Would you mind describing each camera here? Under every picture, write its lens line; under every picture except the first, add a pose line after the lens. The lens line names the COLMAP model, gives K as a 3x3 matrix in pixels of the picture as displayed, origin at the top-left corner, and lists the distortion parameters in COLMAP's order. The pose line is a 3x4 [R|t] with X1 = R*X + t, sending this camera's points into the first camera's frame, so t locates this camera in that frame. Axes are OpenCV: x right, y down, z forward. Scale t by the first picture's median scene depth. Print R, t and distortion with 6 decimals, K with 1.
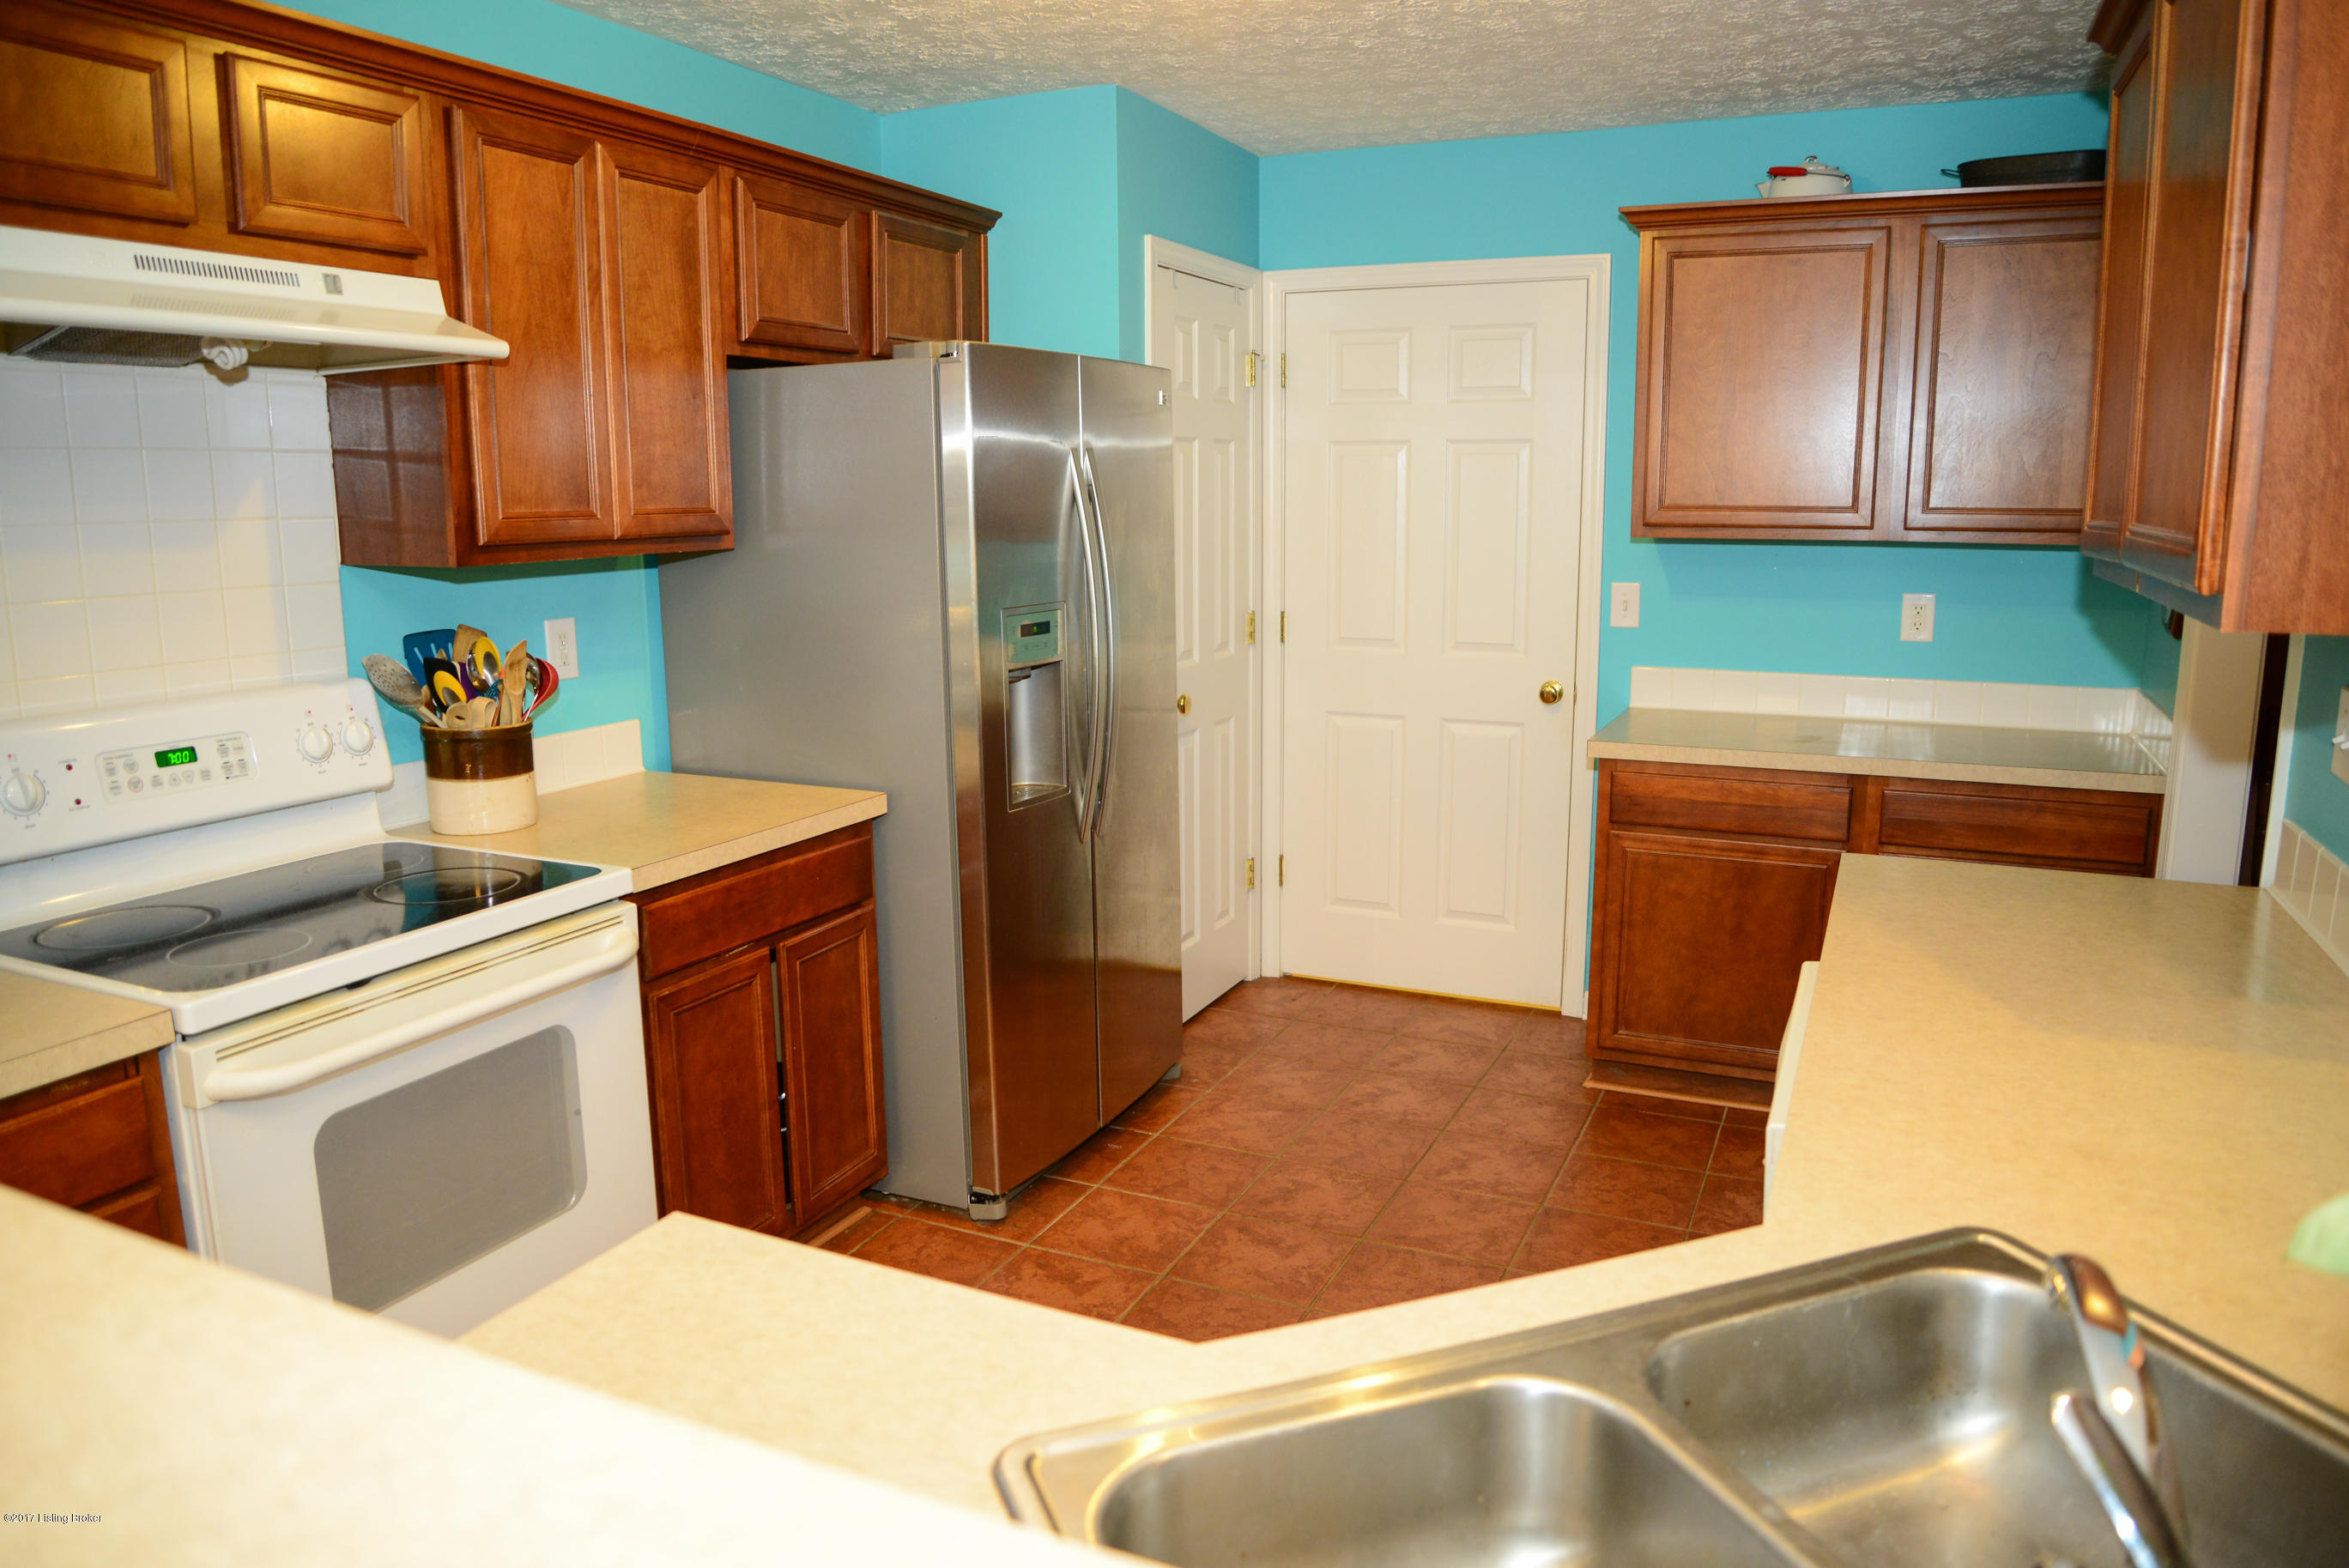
lens RADIAL K [[1609.9, 0, 1180.3], [0, 1609.9, 780.6], [0, 0, 1]] dist [-0.048692, 0.023402]
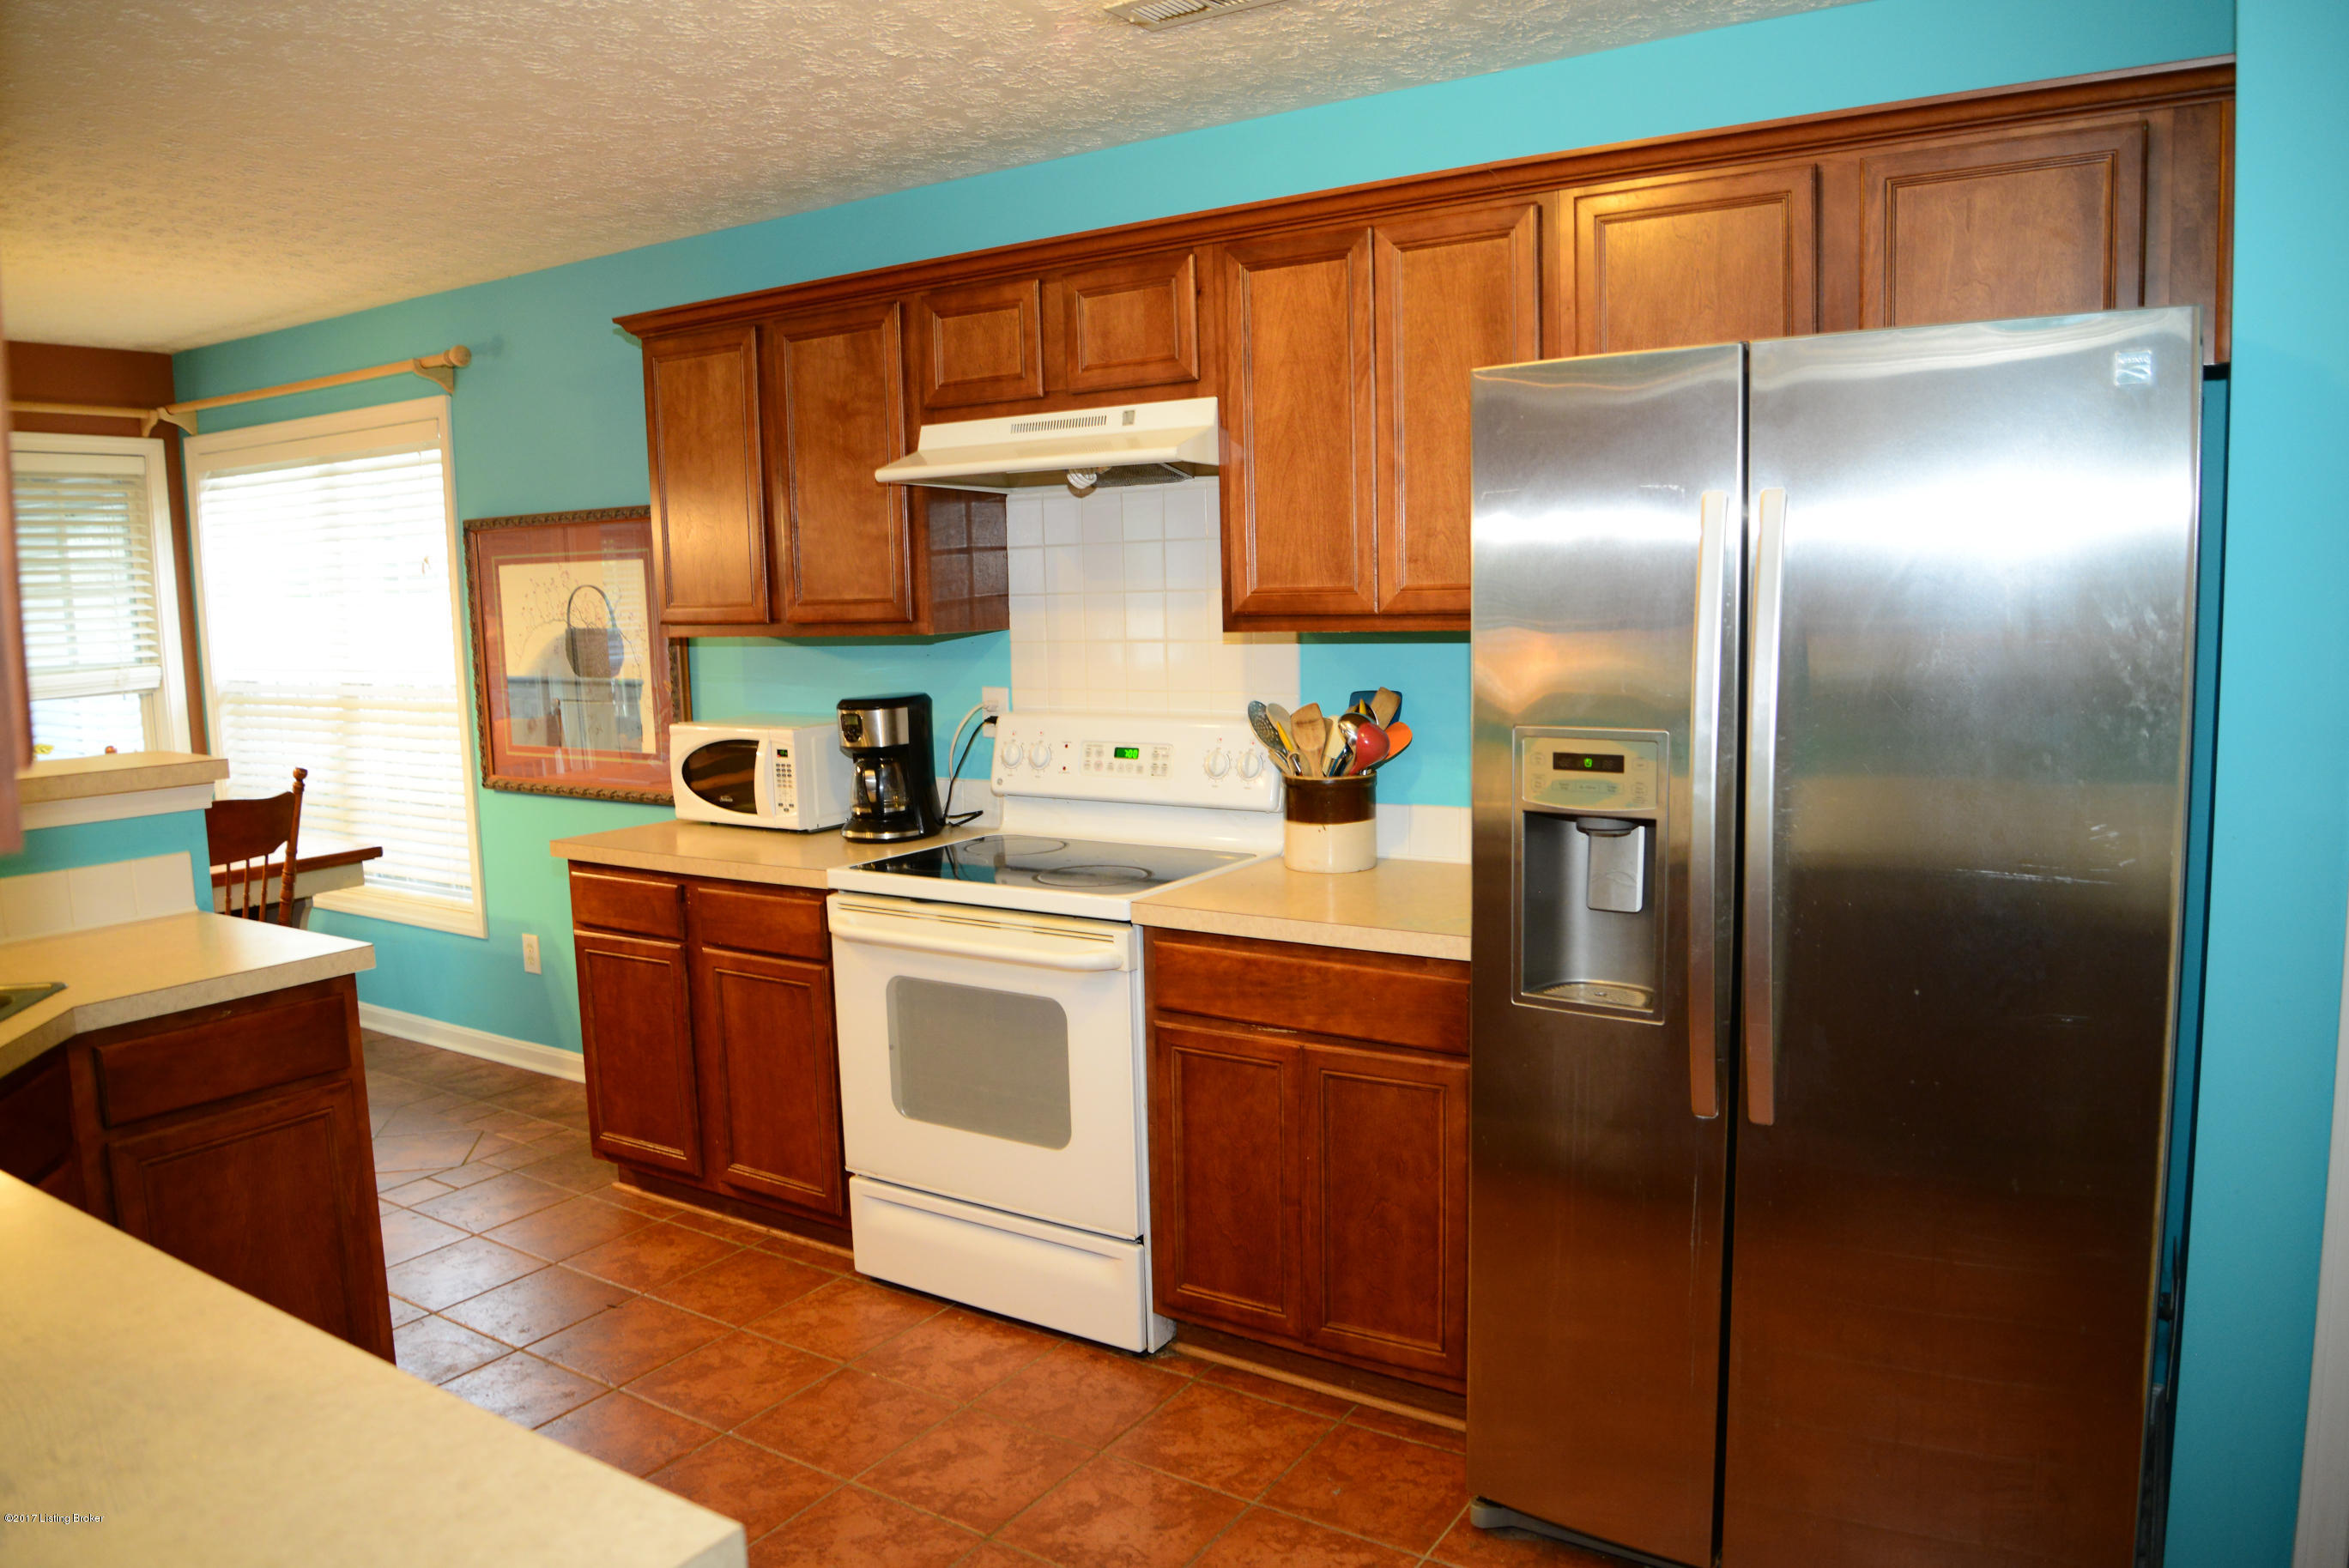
lens RADIAL K [[1609.9, 0, 1184.0], [0, 1609.9, 788.9], [0, 0, 1]] dist [-0.048692, 0.023402]
pose [[-0.138114, 0.129238, -0.981948, 0.739312], [-0.157869, 0.975901, 0.150647, -0.193924], [0.977754, 0.175825, -0.114383, 1.113034]]
